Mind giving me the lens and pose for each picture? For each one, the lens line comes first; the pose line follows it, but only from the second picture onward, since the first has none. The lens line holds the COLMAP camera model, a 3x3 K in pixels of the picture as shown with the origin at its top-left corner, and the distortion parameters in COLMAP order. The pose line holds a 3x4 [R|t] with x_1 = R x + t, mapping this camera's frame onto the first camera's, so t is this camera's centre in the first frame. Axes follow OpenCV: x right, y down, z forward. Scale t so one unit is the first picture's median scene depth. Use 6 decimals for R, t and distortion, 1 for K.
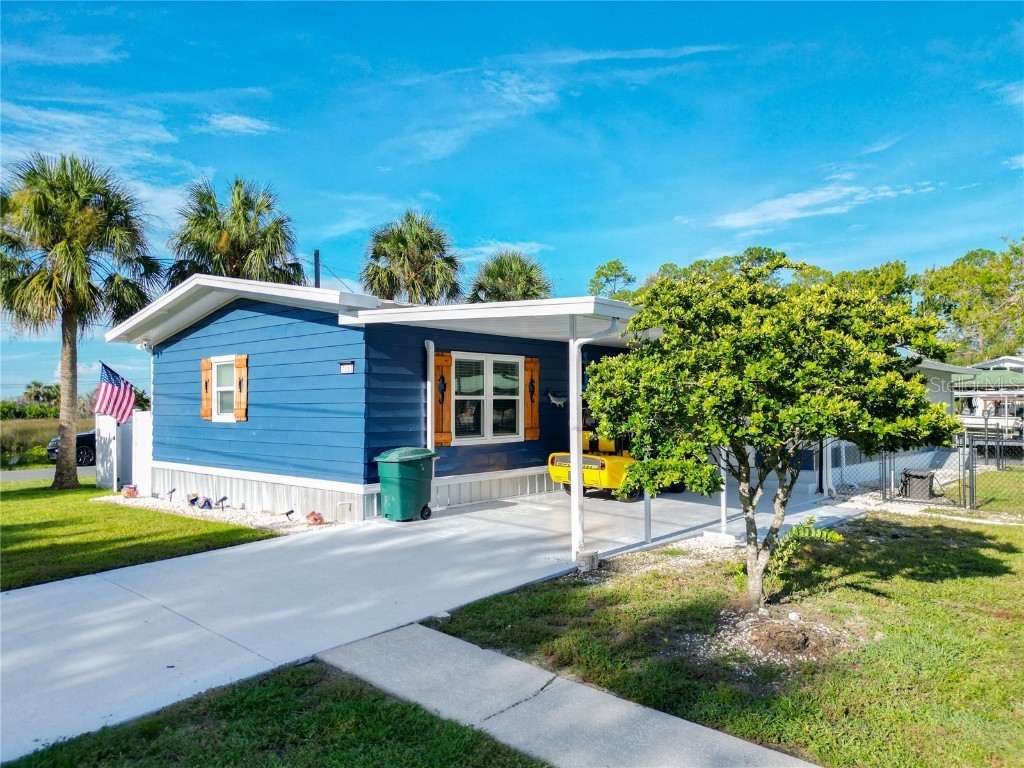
lens RADIAL K [[721.6, 0, 536.8], [0, 721.6, 382.3], [0, 0, 1]] dist [0.053257, -0.044136]
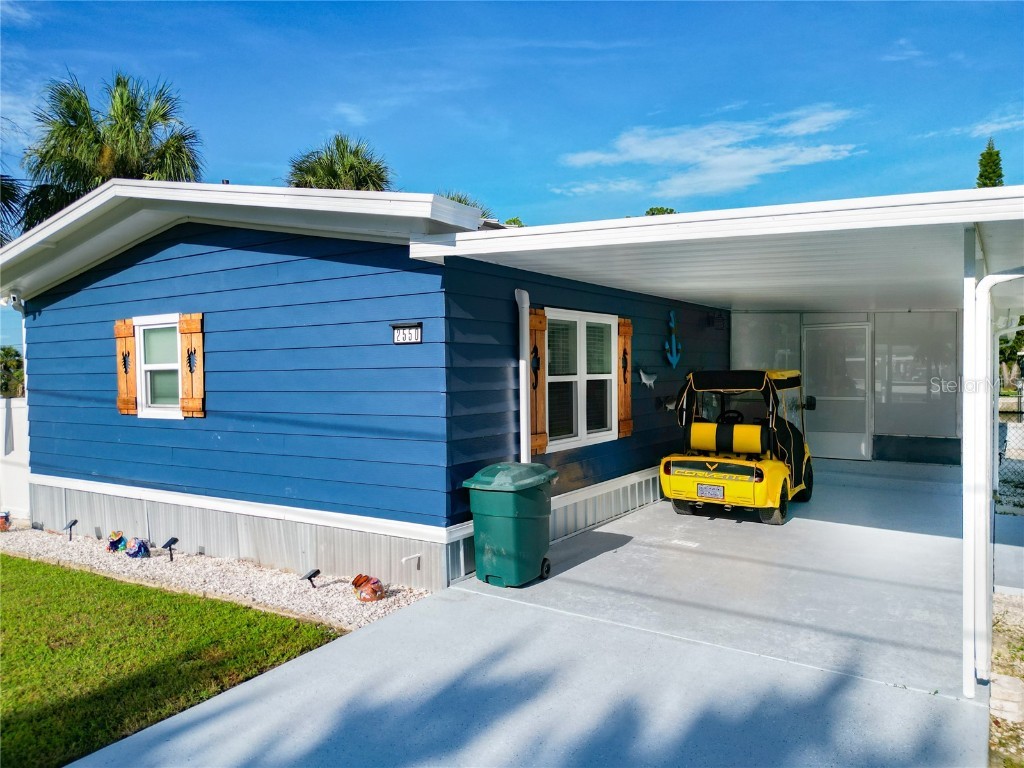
lens RADIAL K [[749.6, 0, 511.6], [0, 749.6, 385.2], [0, 0, 1]] dist [0.064479, -0.055017]
pose [[0.991490, -0.010997, 0.129720, -0.219807], [0.004789, 0.998832, 0.048077, -0.005581], [-0.130097, -0.047047, 0.990384, 0.313724]]
